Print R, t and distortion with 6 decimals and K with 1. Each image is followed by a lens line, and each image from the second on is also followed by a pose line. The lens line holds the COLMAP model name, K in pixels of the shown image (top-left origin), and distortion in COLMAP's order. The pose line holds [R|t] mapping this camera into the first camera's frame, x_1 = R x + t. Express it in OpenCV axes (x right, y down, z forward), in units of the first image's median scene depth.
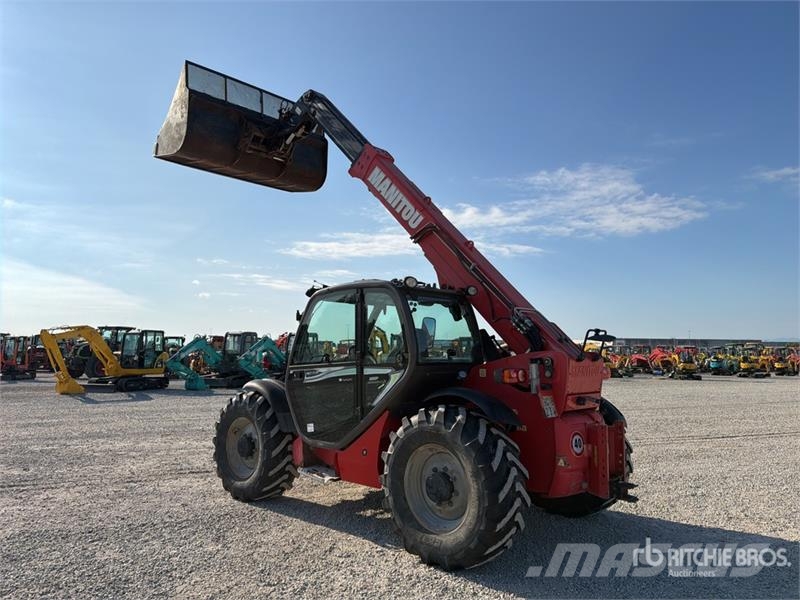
lens RADIAL K [[544.7, 0, 416.9], [0, 544.7, 300.1], [0, 0, 1]] dist [0.007391, -0.029079]
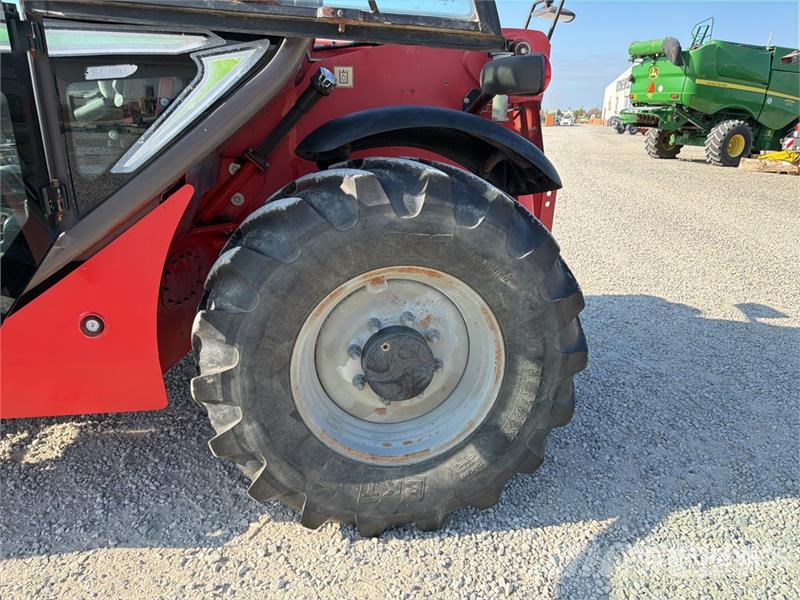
lens RADIAL K [[564.9, 0, 393.5], [0, 564.9, 306.5], [0, 0, 1]] dist [0.063620, -0.077960]
pose [[0.621546, -0.244225, 0.744335, -0.220258], [-0.111571, 0.912877, 0.392692, 0.116857], [-0.775392, -0.327122, 0.540147, 0.661202]]
